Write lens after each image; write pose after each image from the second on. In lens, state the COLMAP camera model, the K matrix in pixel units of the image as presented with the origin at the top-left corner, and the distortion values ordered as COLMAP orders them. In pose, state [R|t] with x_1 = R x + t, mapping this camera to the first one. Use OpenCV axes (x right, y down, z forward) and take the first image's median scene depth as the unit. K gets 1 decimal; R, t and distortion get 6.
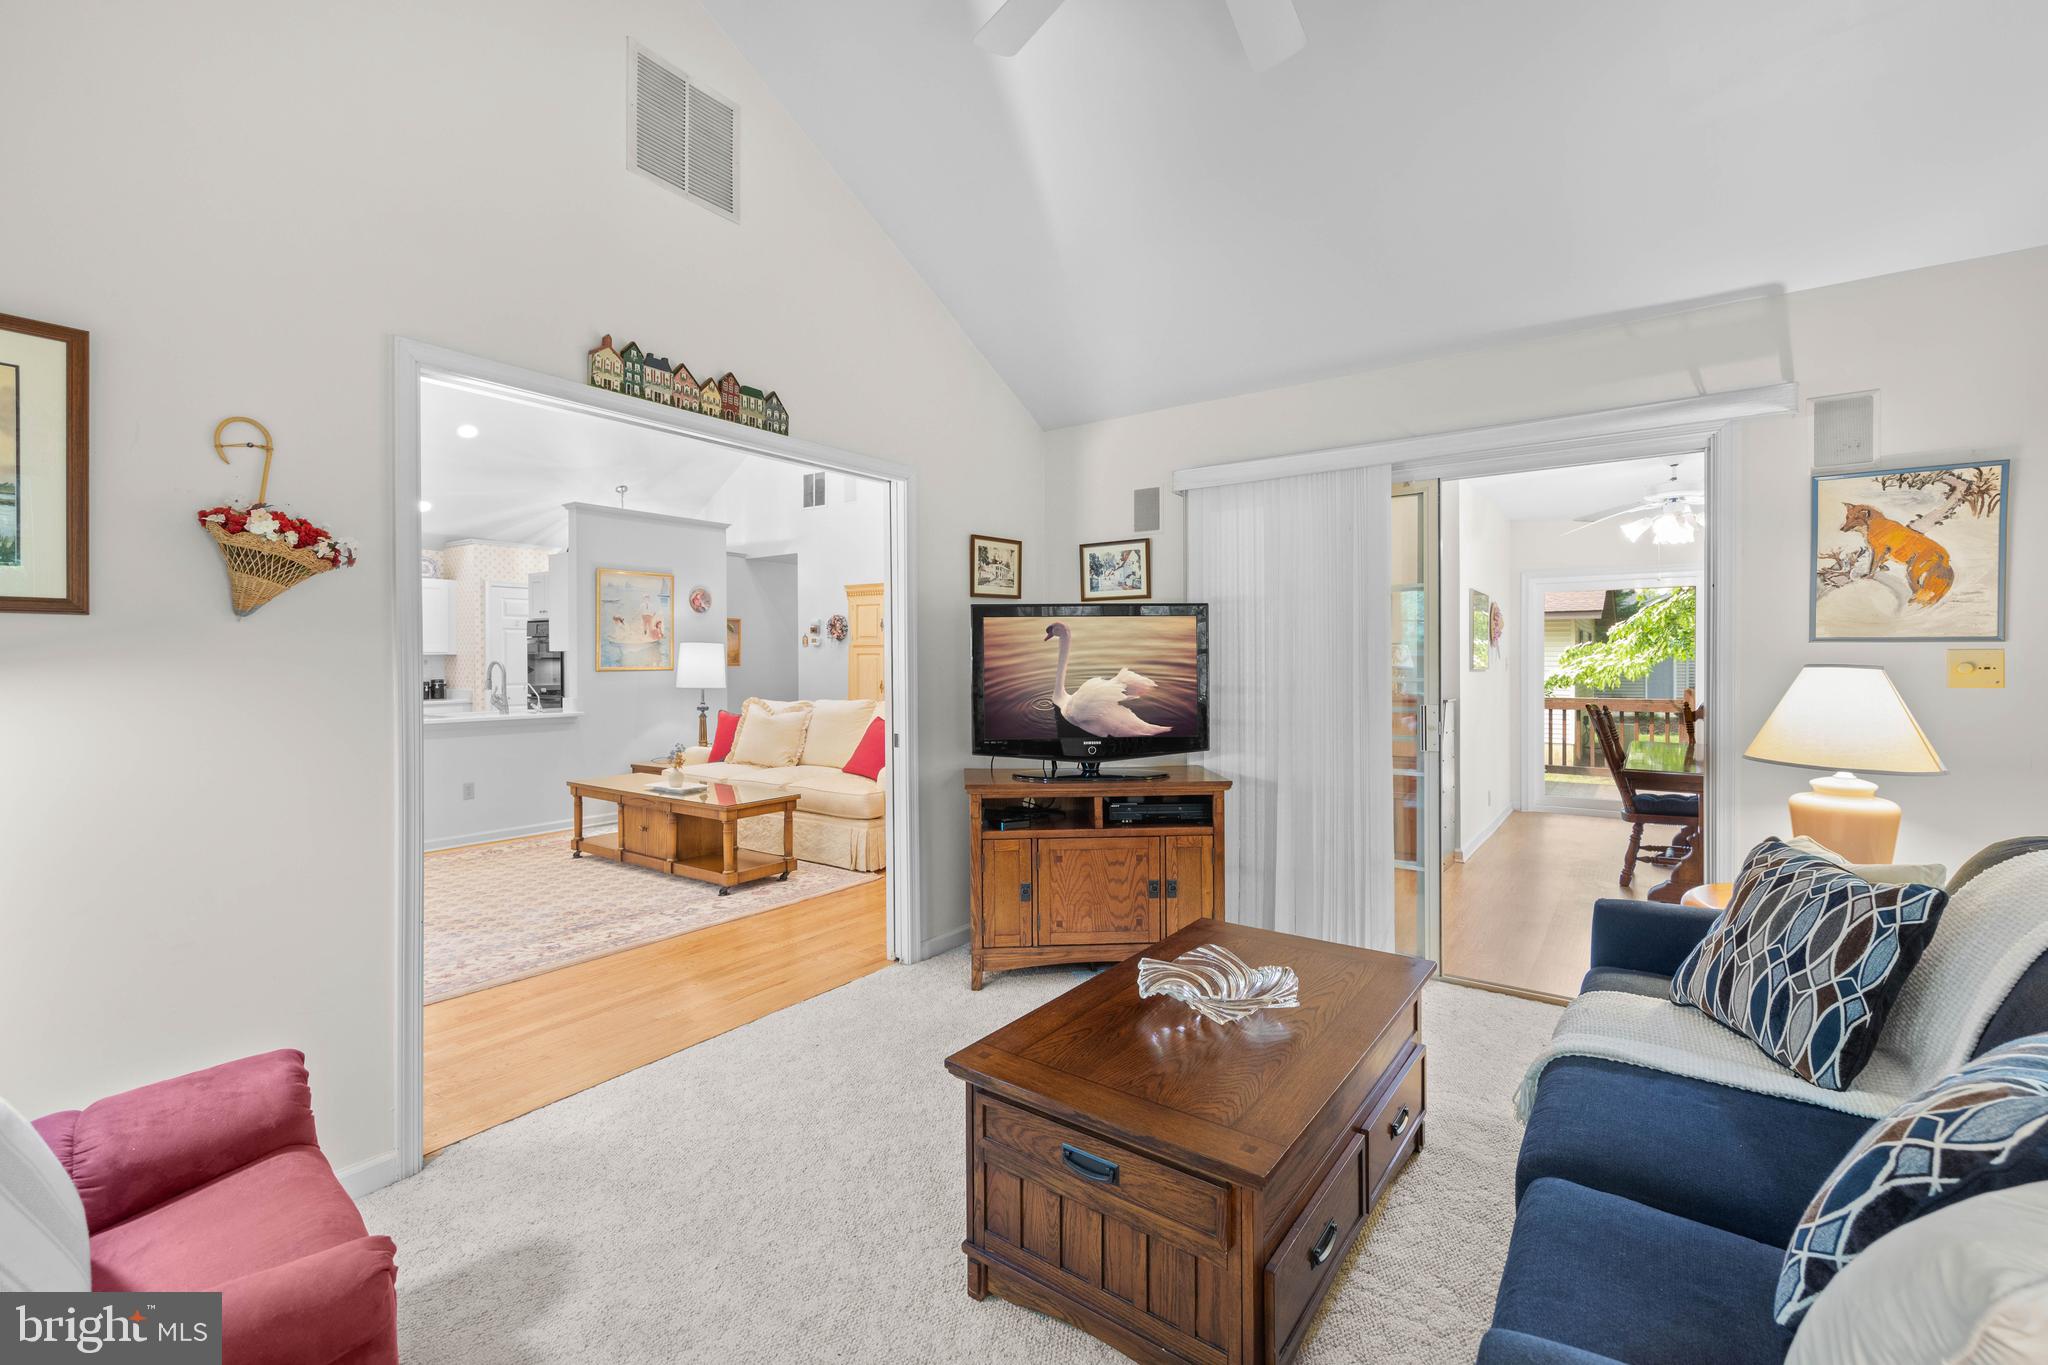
lens RADIAL K [[886.6, 0, 1030.9], [0, 886.6, 672.5], [0, 0, 1]] dist [0.009265, -0.000517]
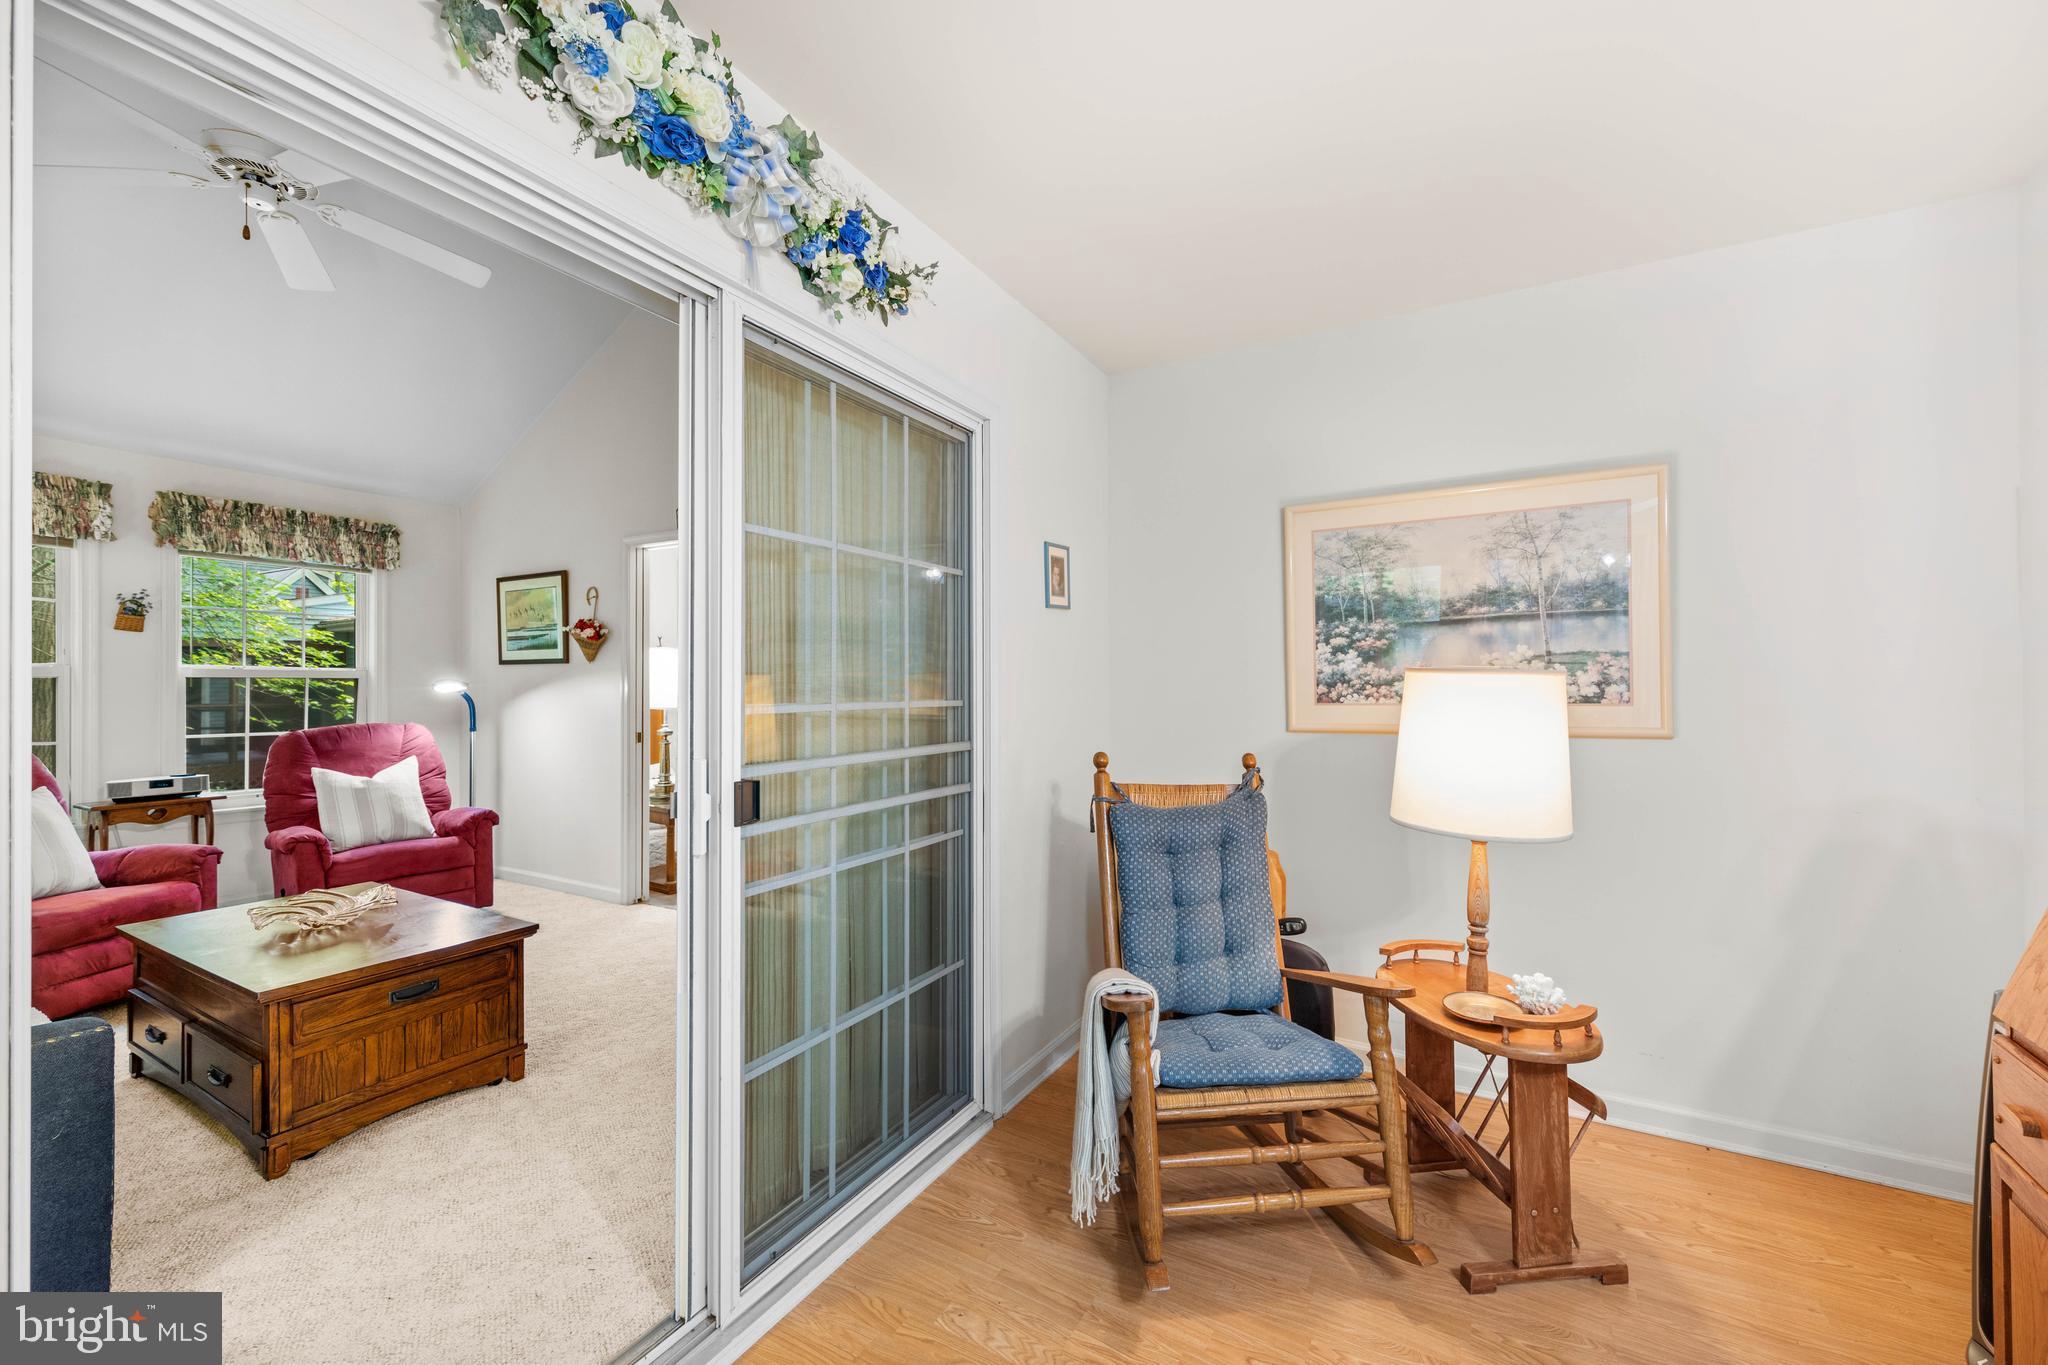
lens RADIAL K [[799.4, 0, 1014.8], [0, 799.4, 684.6], [0, 0, 1]] dist [0.009062, -0.001232]
pose [[0.116174, 0.003310, -0.993223, 1.022484], [-0.010621, 0.999941, 0.002090, -0.008601], [0.993172, 0.010307, 0.116202, 1.240000]]
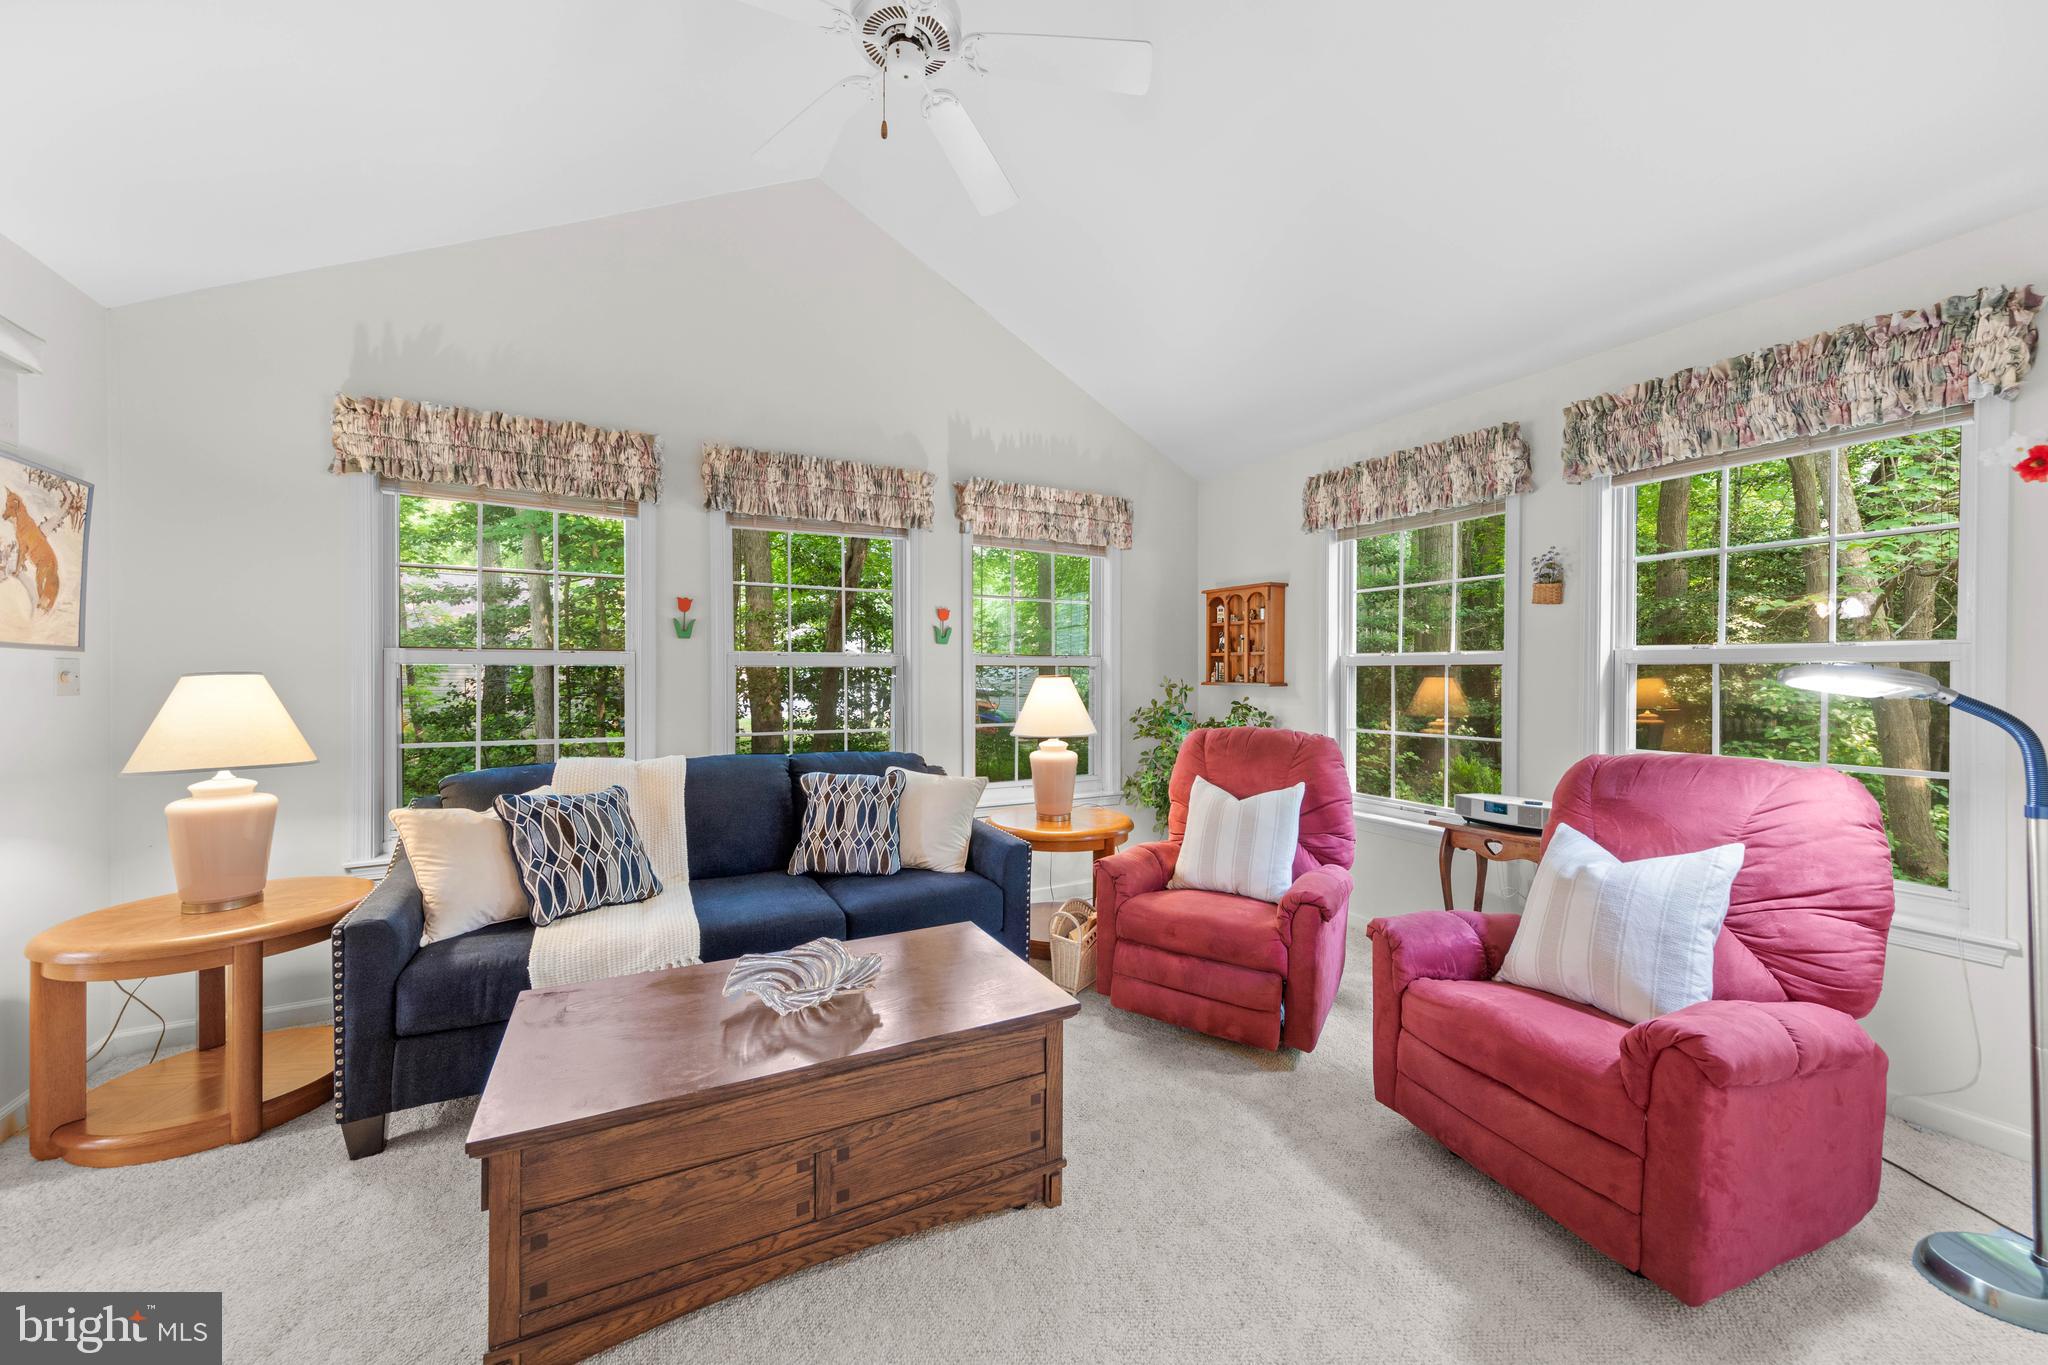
lens RADIAL K [[770.0, 0, 1037.8], [0, 770.0, 669.4], [0, 0, 1]] dist [0.011243, -0.000665]
pose [[-0.903782, 0.004473, 0.427970, -0.268575], [0.009149, 0.999919, 0.008869, -0.010477], [-0.427896, 0.011931, -0.903749, 1.106835]]
